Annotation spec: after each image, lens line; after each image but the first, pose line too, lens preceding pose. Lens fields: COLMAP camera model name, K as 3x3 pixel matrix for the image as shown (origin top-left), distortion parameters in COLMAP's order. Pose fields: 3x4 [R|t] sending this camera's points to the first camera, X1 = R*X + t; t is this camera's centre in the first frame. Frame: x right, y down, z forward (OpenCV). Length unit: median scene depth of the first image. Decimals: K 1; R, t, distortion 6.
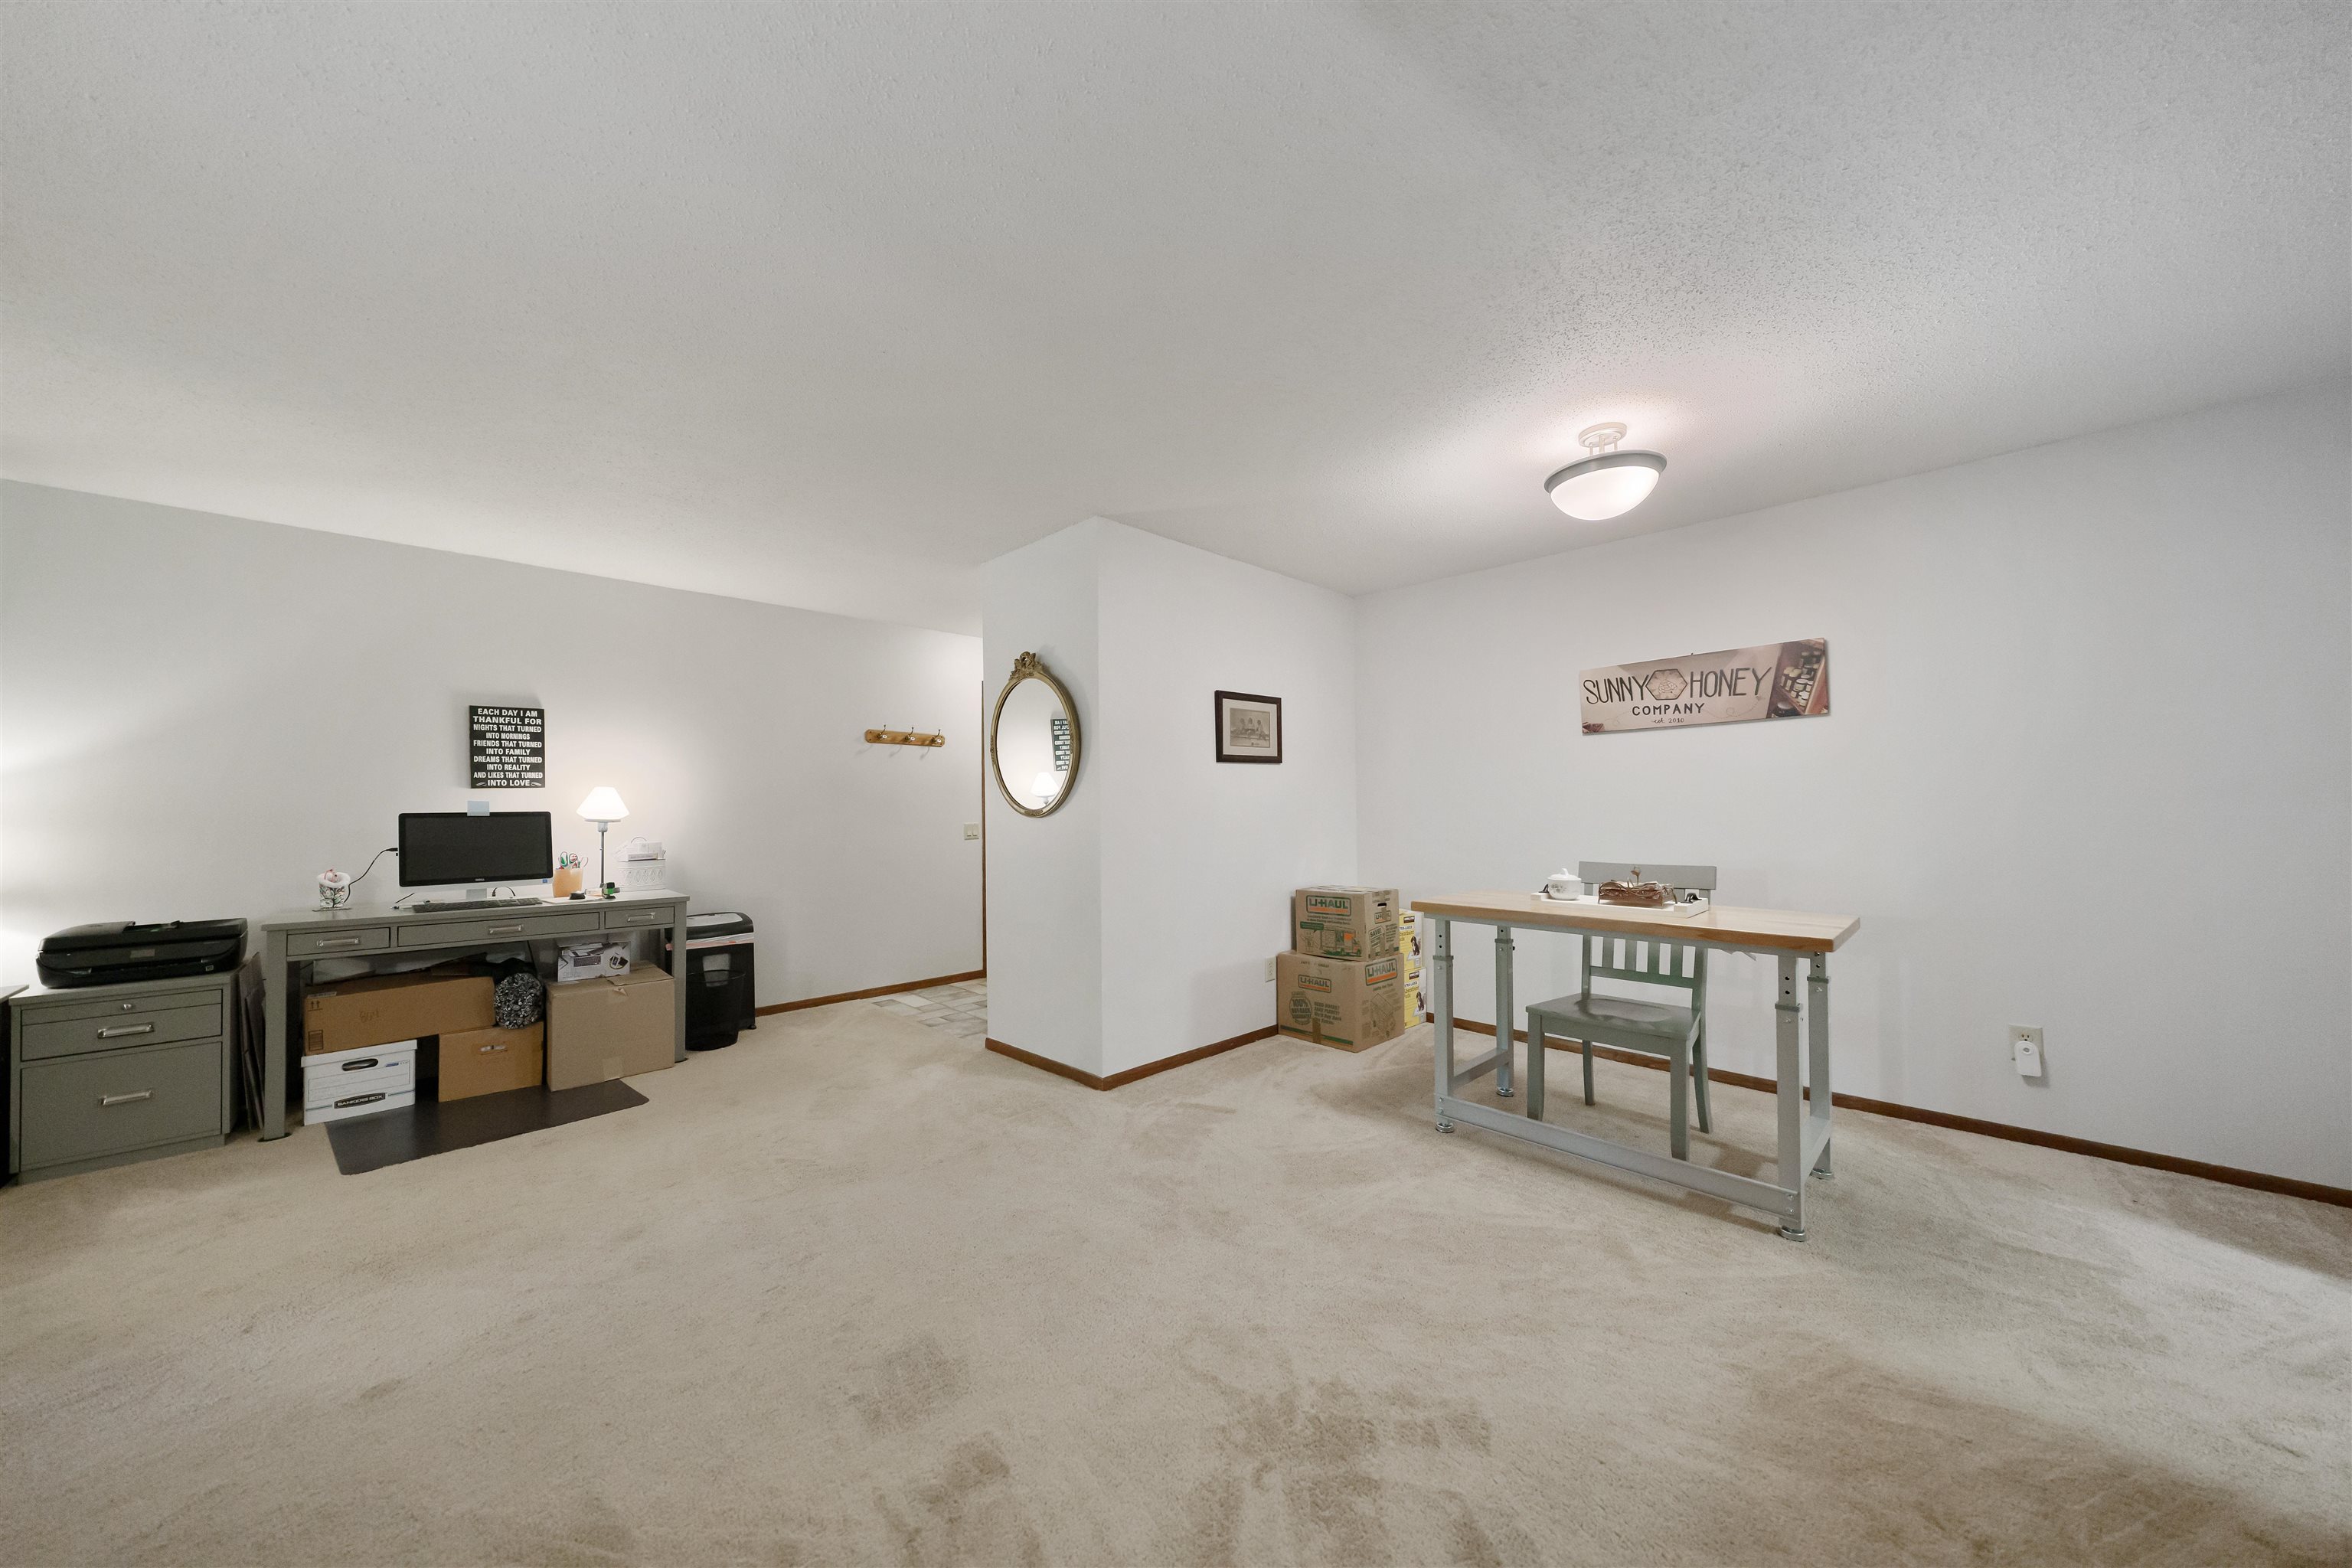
lens RADIAL K [[805.1, 0, 1166.8], [0, 805.1, 787.4], [0, 0, 1]] dist [-0.003508, 0.000356]
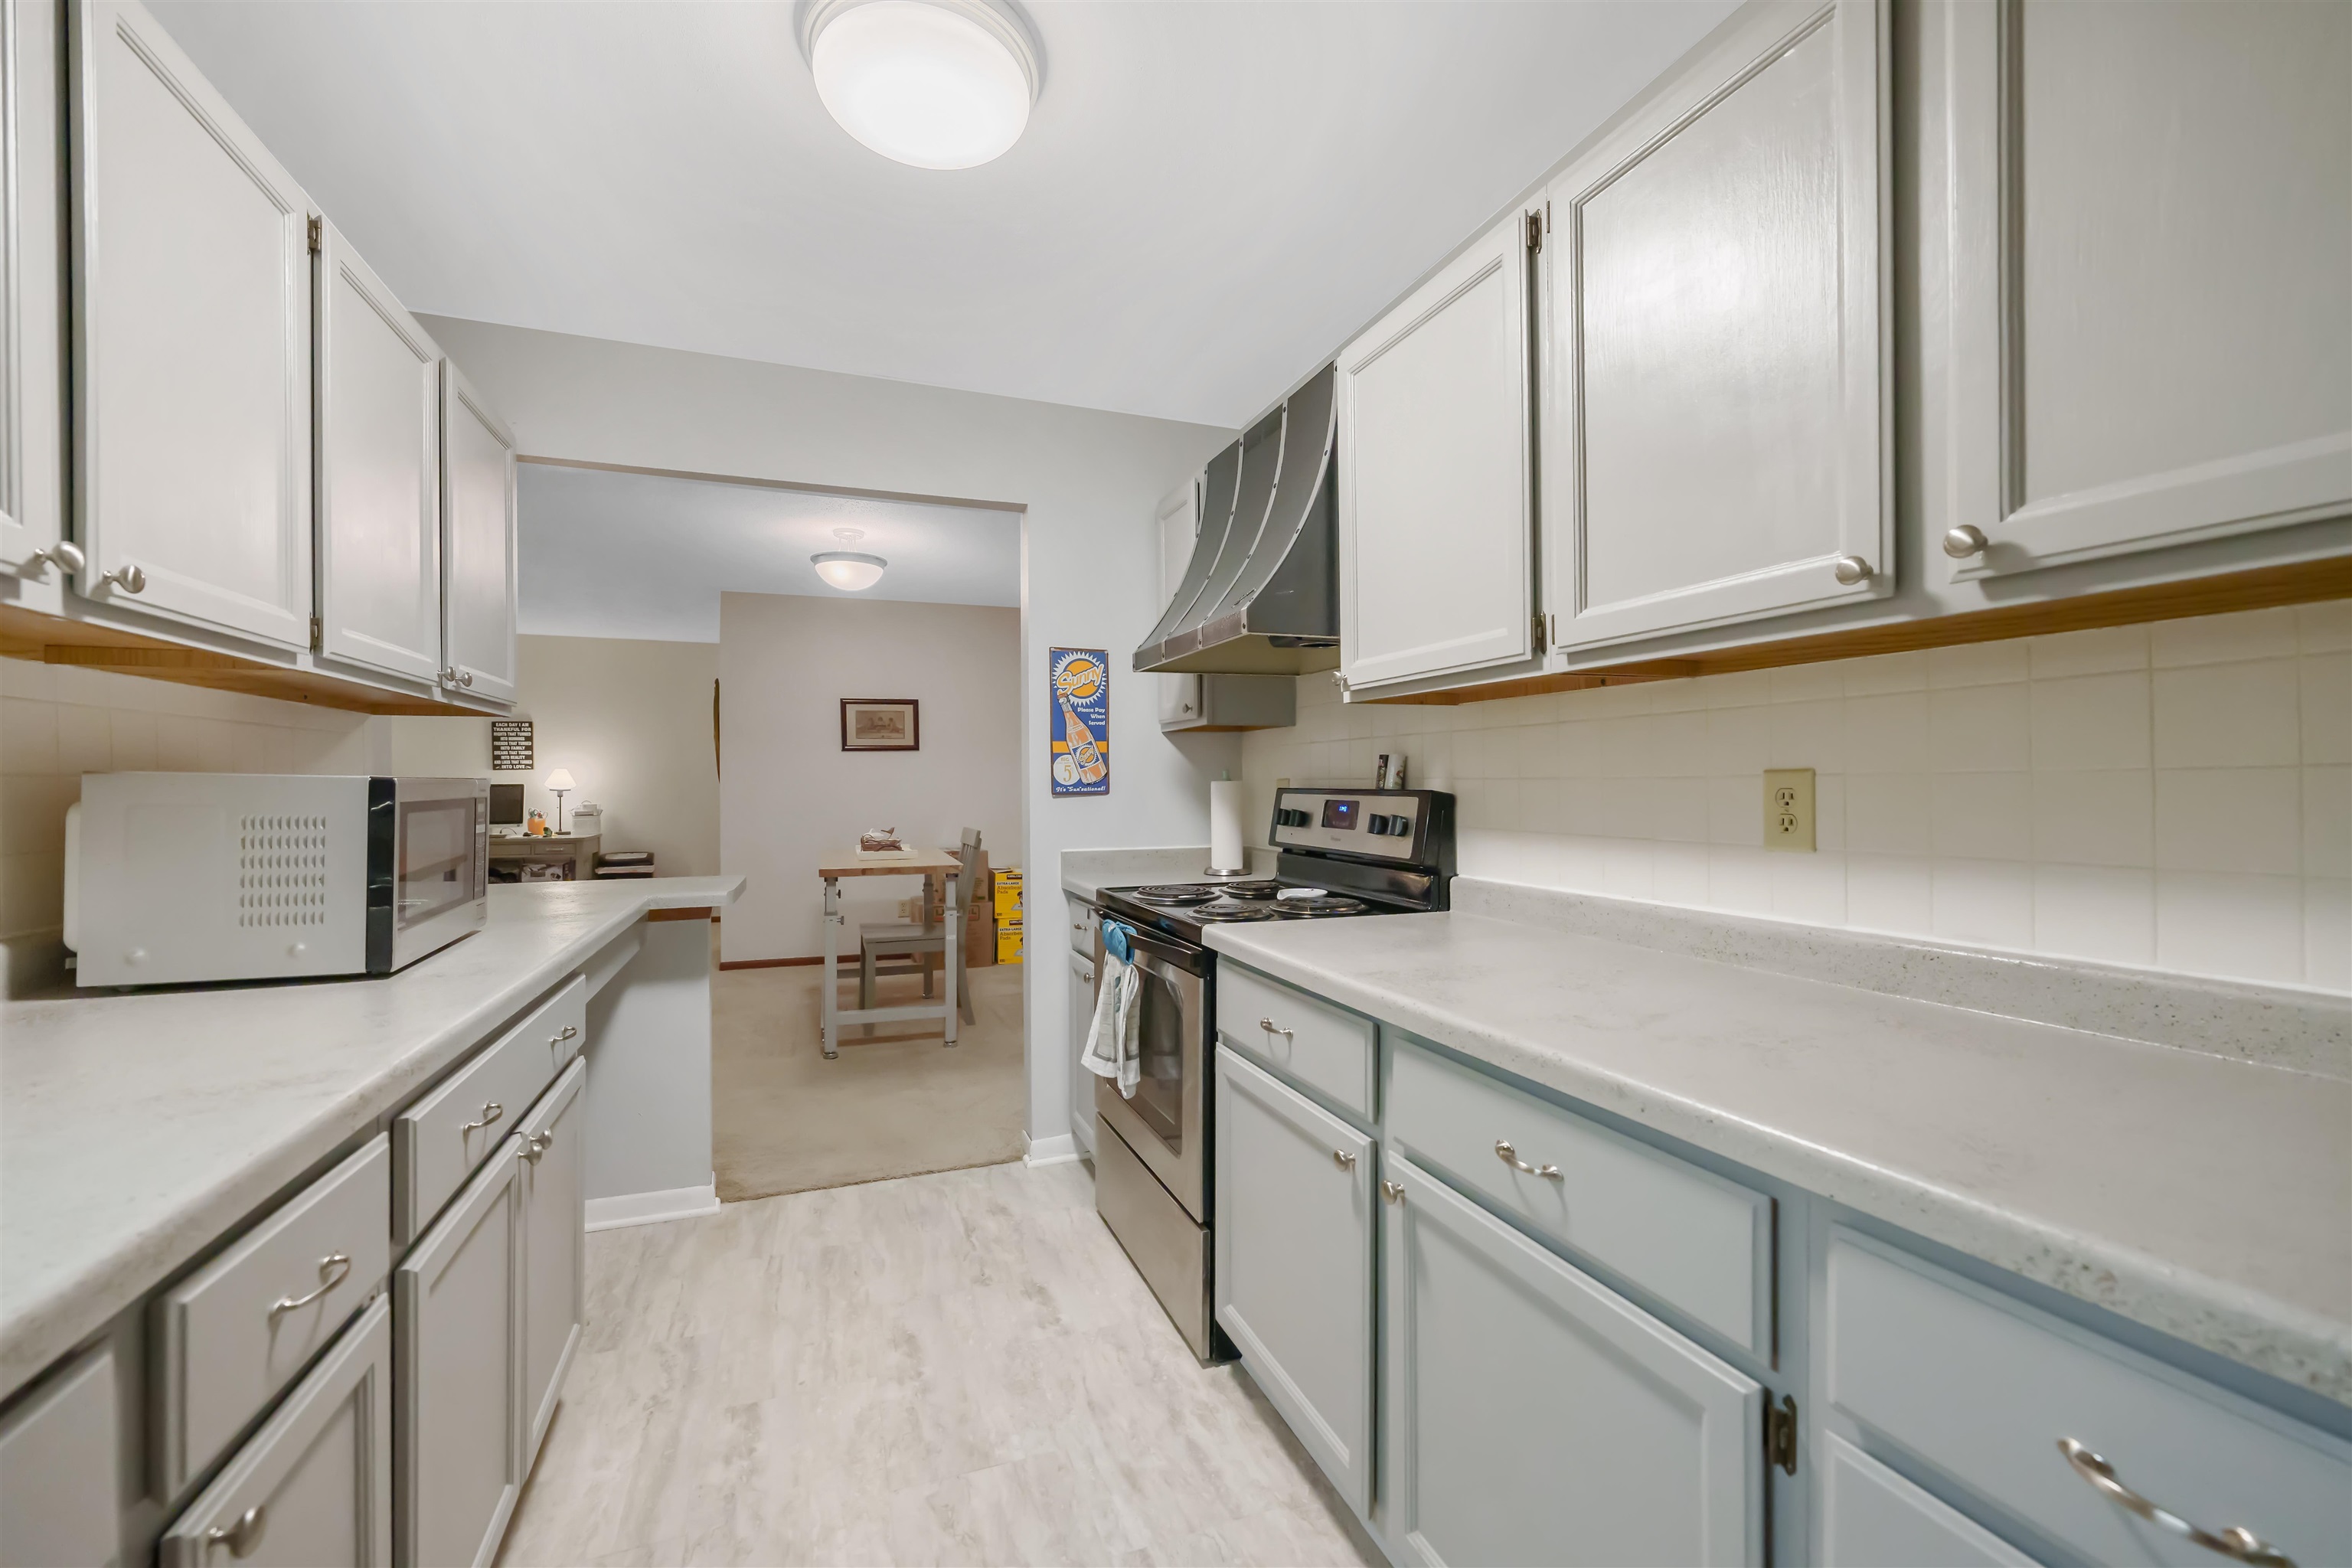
lens RADIAL K [[951.3, 0, 1163.6], [0, 951.3, 780.8], [0, 0, 1]] dist [-0.000926, -0.000110]
pose [[0.913278, 0.005371, -0.407301, 1.289393], [0.003494, 0.999773, 0.021018, -0.013792], [0.407322, -0.020618, 0.913052, -0.269153]]
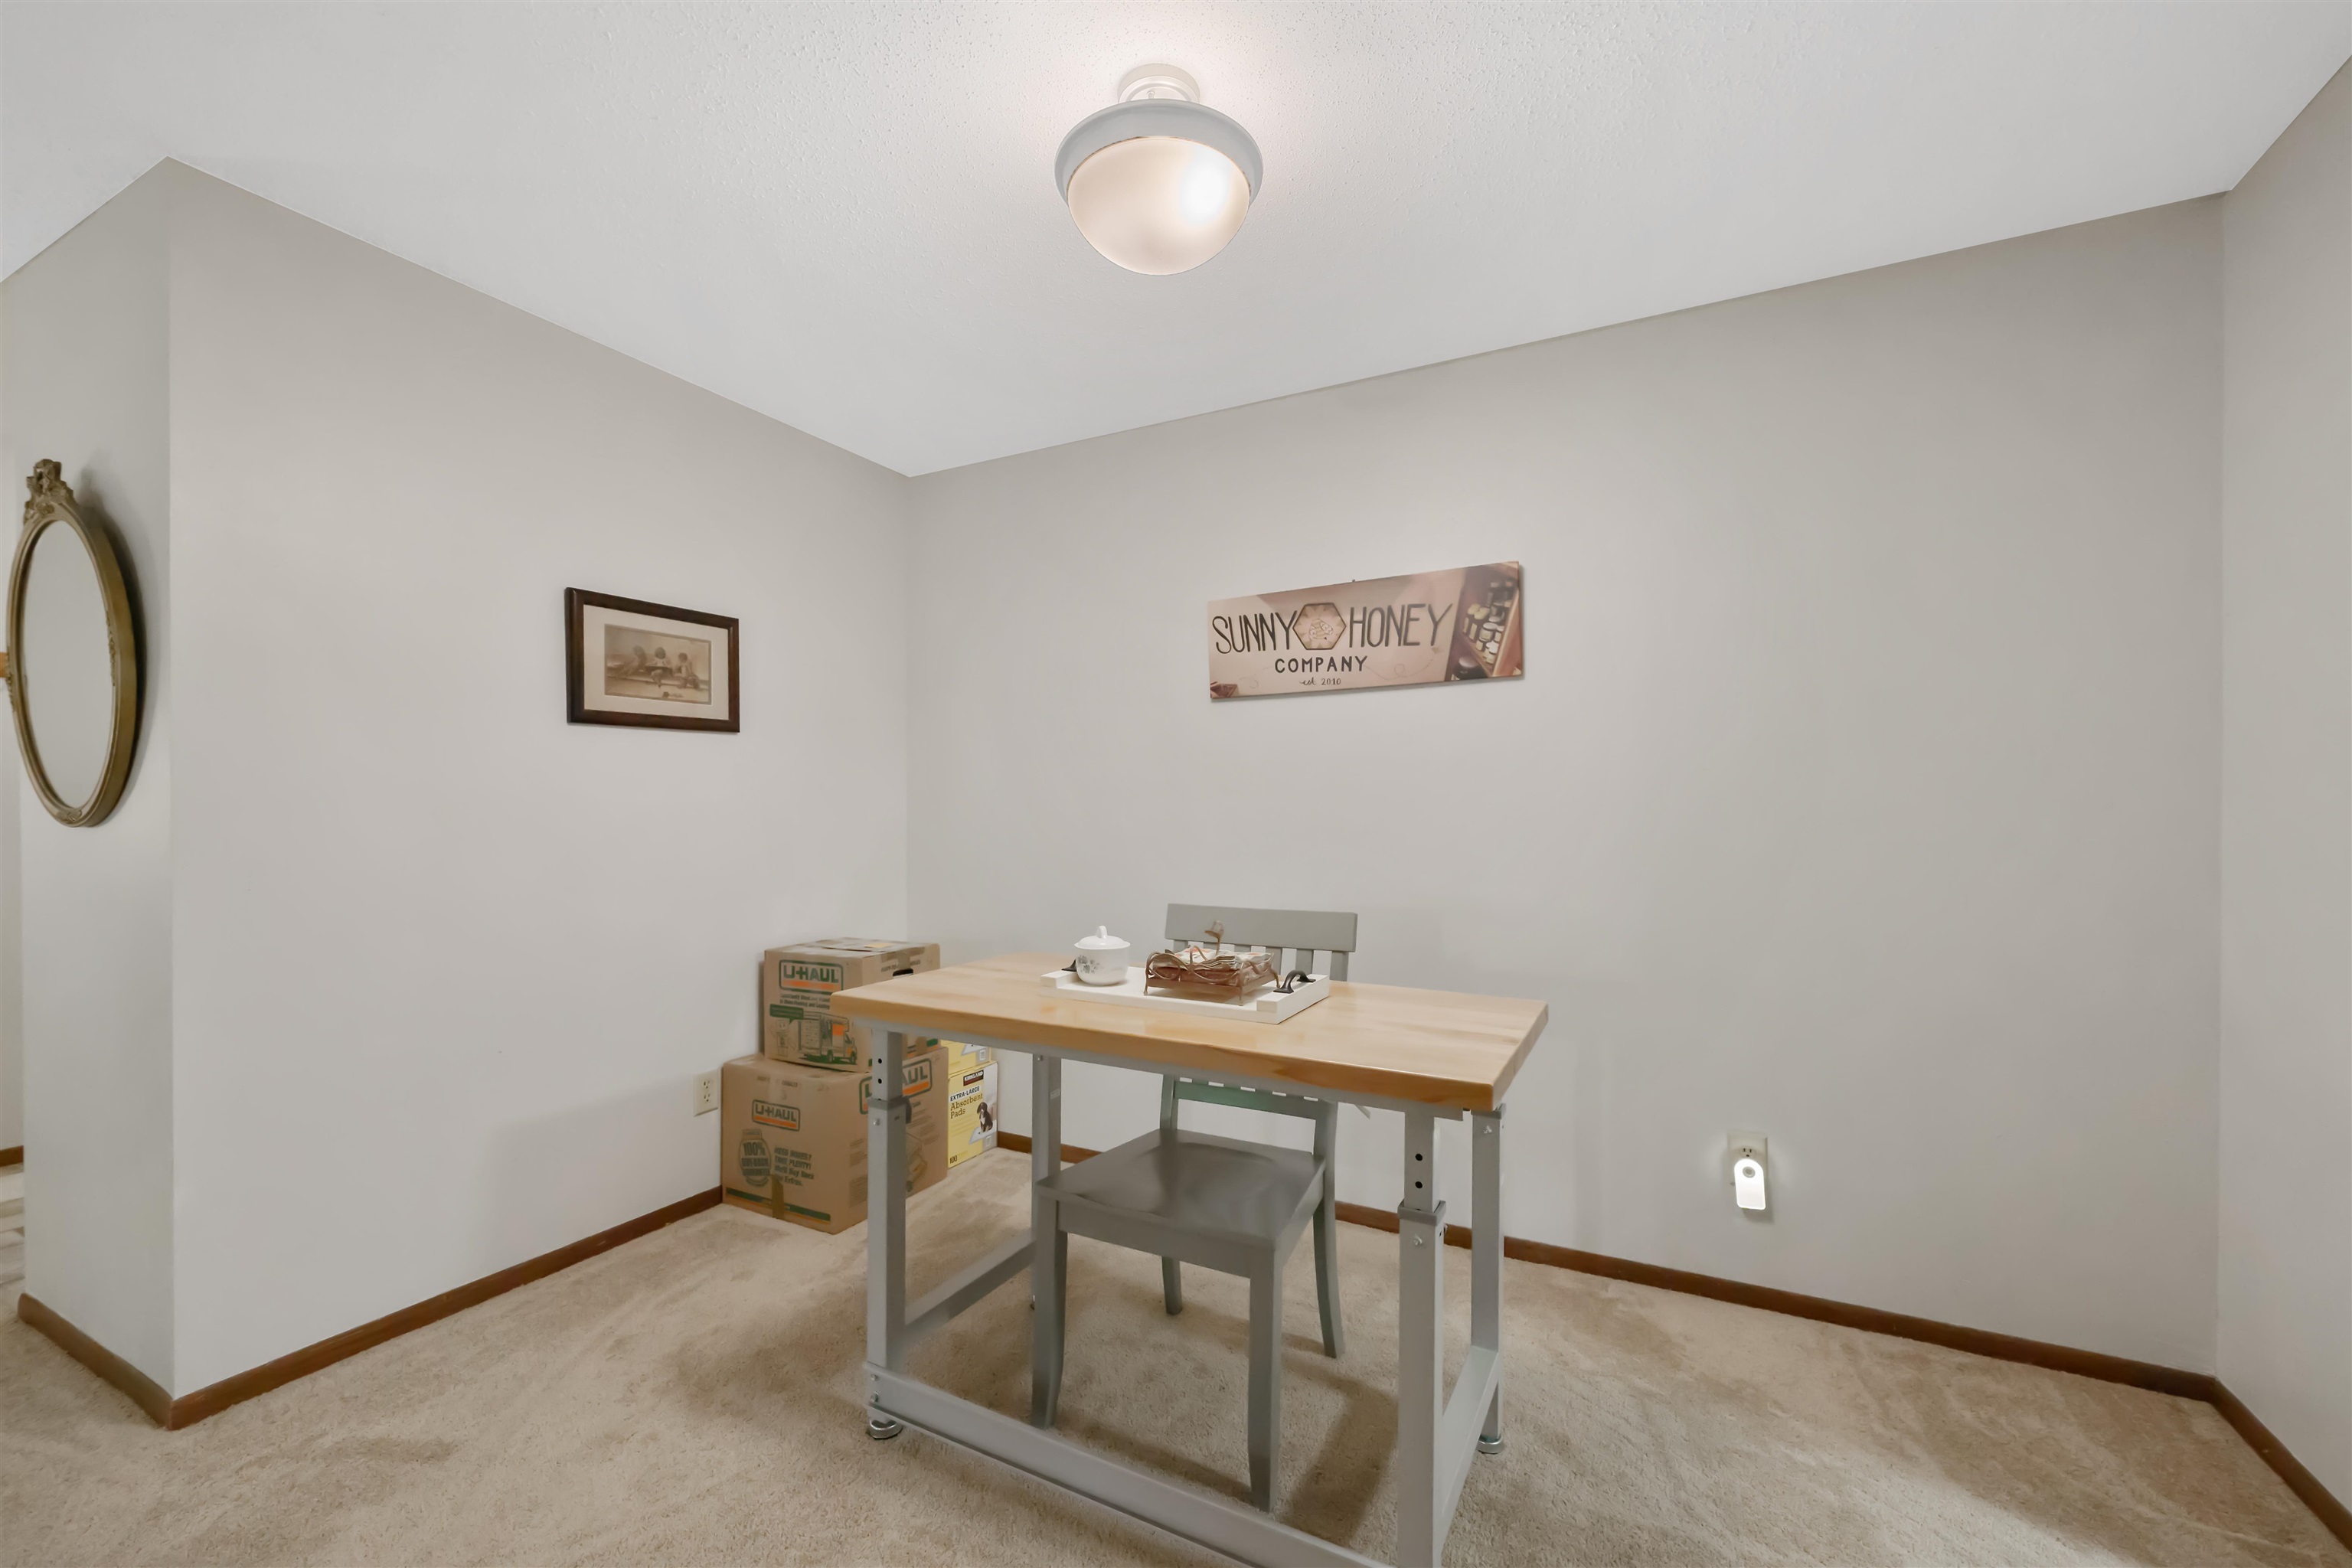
lens RADIAL K [[951.3, 0, 1181.3], [0, 951.3, 795.7], [0, 0, 1]] dist [-0.000926, -0.000110]
pose [[0.949042, 0.013207, 0.314872, 0.264065], [-0.016841, 0.999819, 0.008823, 0.004448], [-0.314699, -0.013676, 0.949093, 0.289848]]
